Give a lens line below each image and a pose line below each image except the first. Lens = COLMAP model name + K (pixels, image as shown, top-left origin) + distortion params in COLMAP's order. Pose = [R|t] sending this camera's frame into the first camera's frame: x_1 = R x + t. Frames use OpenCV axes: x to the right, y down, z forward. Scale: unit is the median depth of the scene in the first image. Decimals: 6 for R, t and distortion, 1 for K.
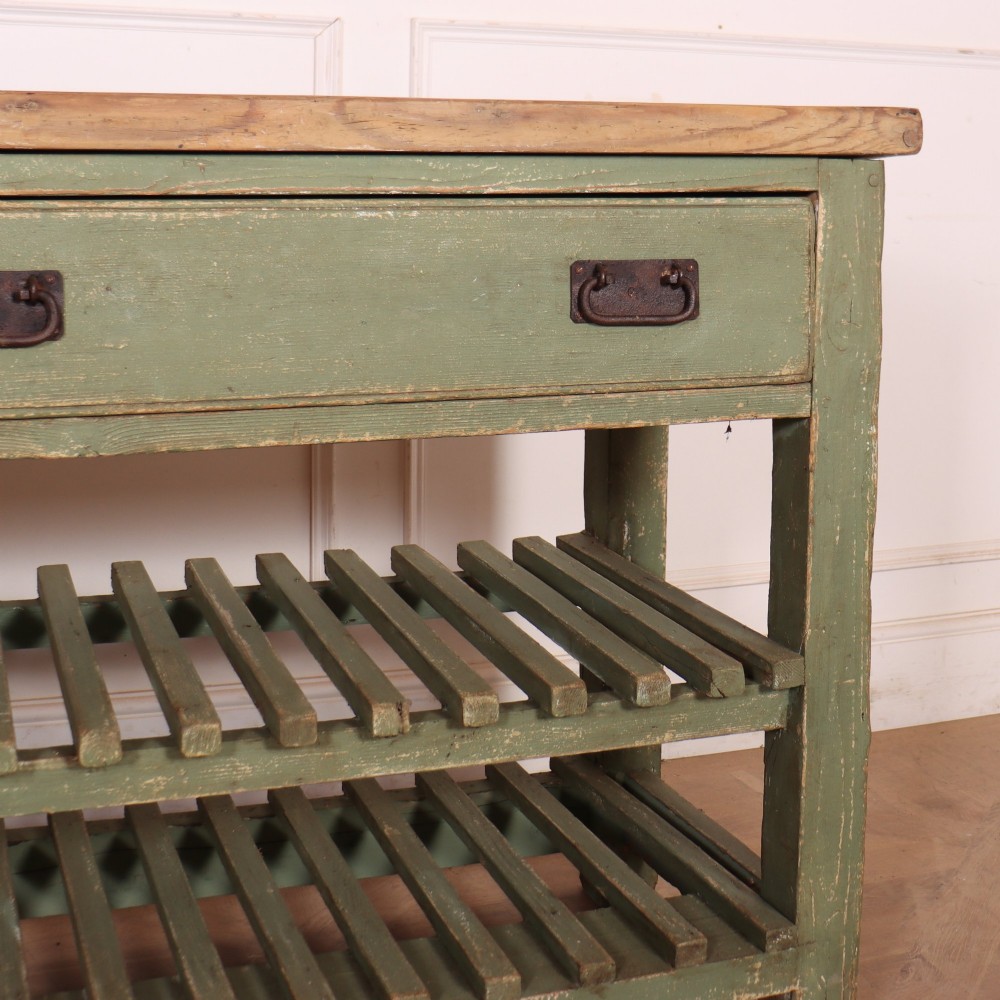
lens RADIAL K [[1711.1, 0, 637.6], [0, 1711.1, 305.6], [0, 0, 1]] dist [-0.184907, 0.174181]
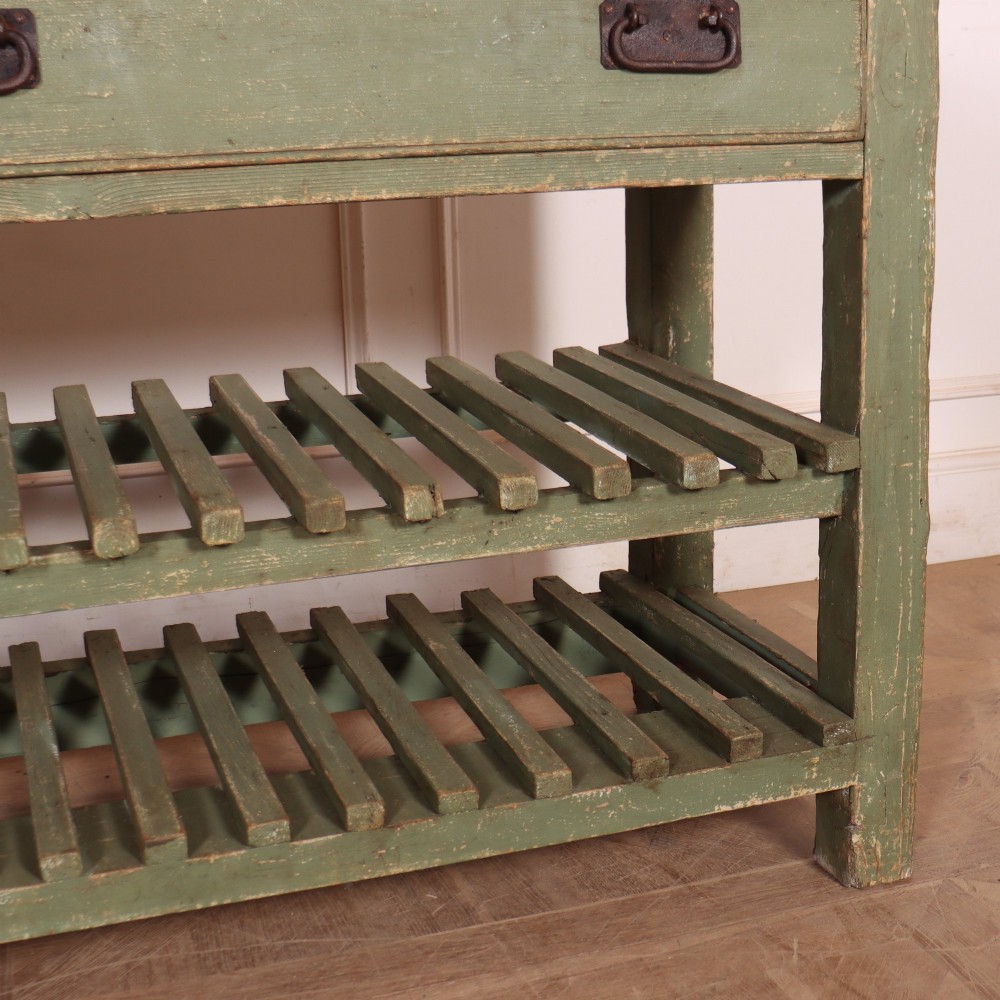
lens RADIAL K [[1690.2, 0, 725.2], [0, 1690.2, 592.2], [0, 0, 1]] dist [-0.180019, 0.149017]
pose [[0.999550, -0.024270, 0.017656, 0.004428], [0.019759, 0.974951, 0.221541, 0.082040], [-0.022590, -0.221092, 0.974991, 0.062478]]
